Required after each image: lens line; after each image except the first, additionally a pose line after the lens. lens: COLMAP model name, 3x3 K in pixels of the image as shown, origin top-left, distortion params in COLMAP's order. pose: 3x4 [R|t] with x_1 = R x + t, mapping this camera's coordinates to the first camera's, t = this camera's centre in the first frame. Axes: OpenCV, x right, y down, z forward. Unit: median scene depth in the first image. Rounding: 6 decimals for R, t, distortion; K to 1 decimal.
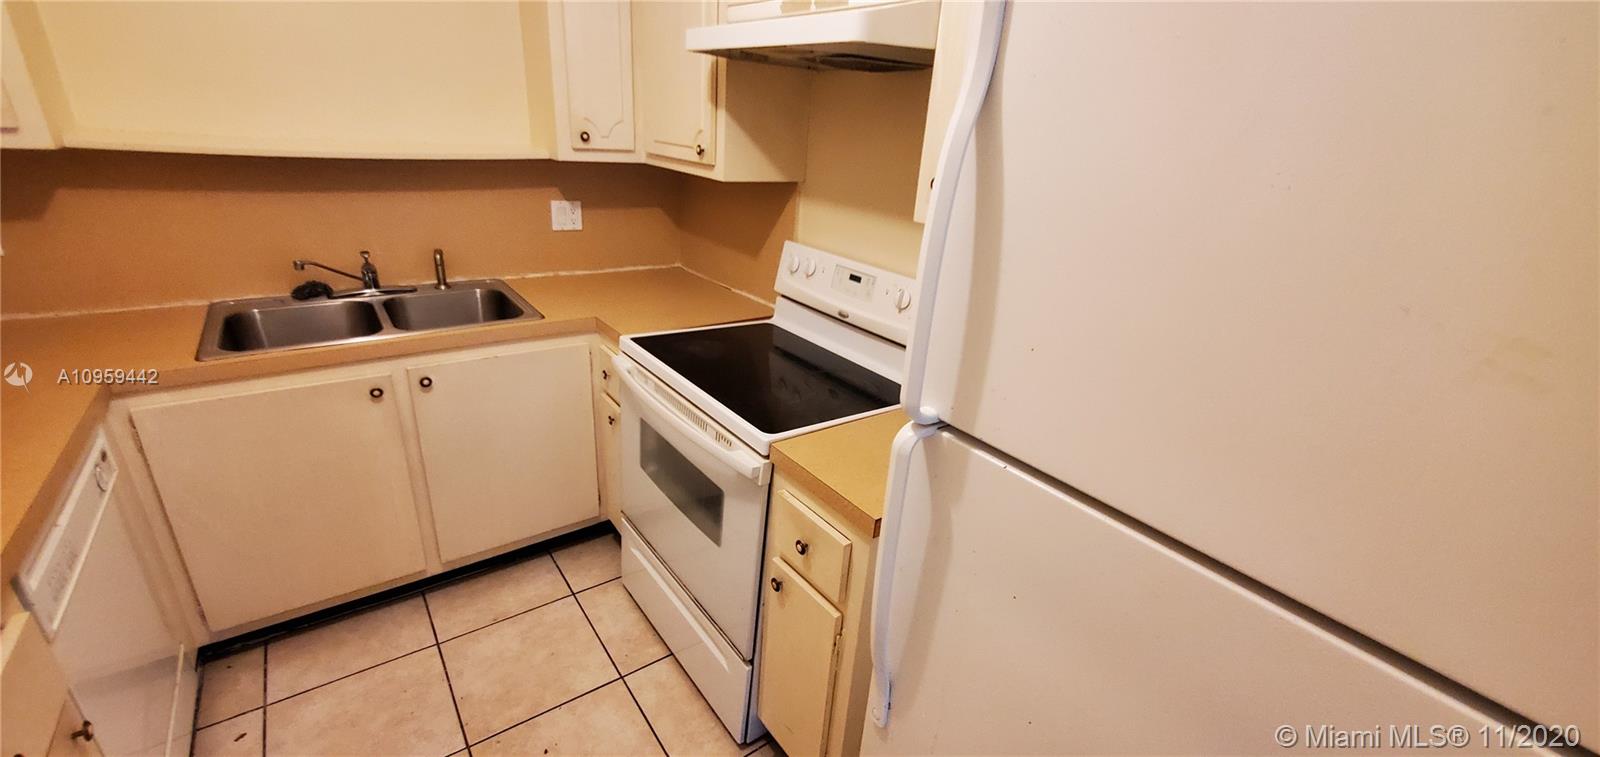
lens RADIAL K [[632.6, 0, 800.3], [0, 632.6, 389.2], [0, 0, 1]] dist [-0.006259, 0.000145]
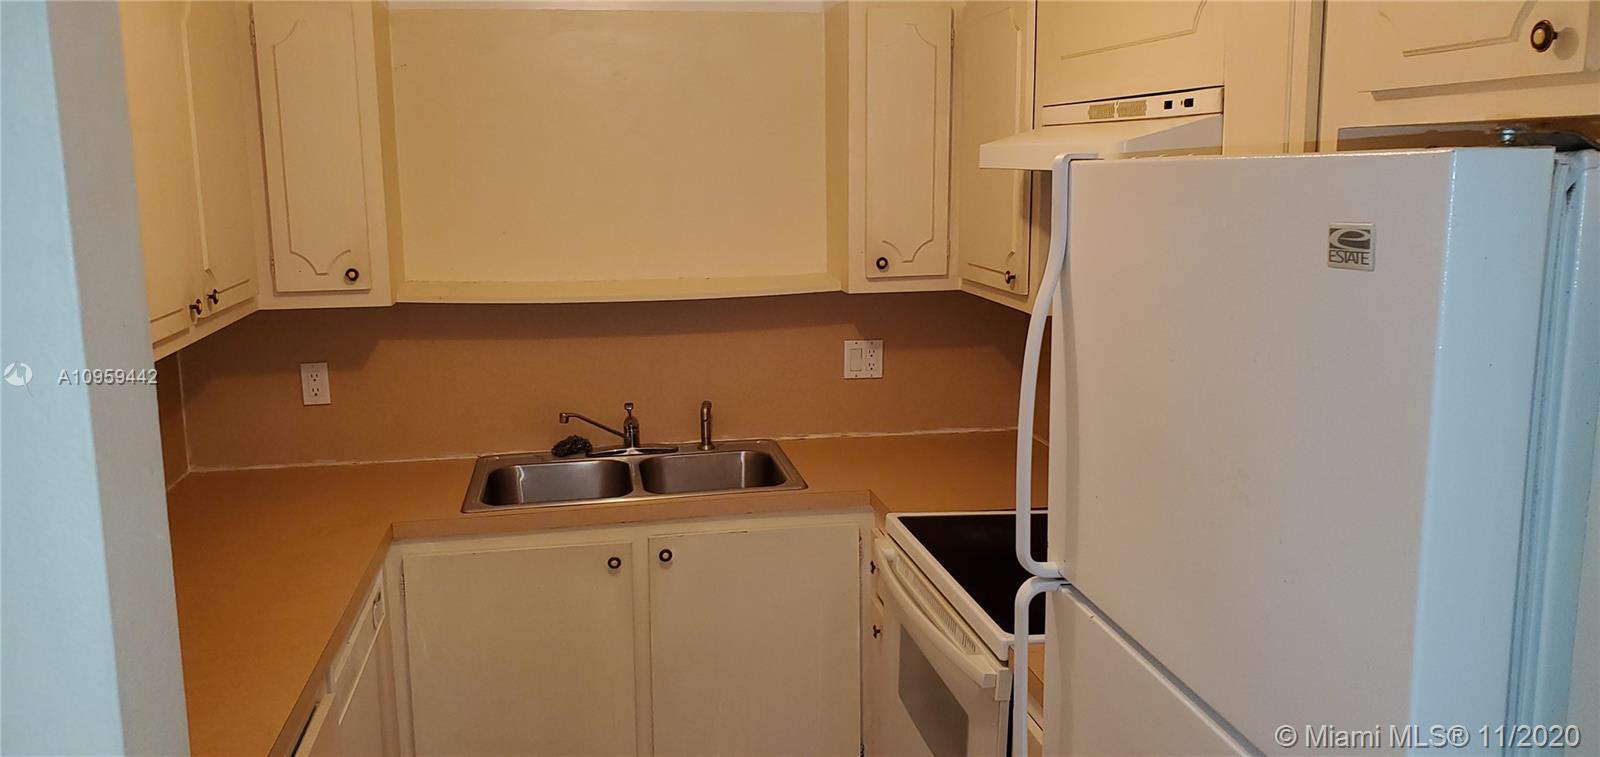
lens RADIAL K [[1250.4, 0, 802.4], [0, 1250.4, 374.9], [0, 0, 1]] dist [0.053445, -0.047096]
pose [[0.888262, -0.001120, -0.459336, 0.306191], [-0.109240, 0.970791, -0.213614, 0.083982], [0.446158, 0.239923, 0.862195, -0.378241]]
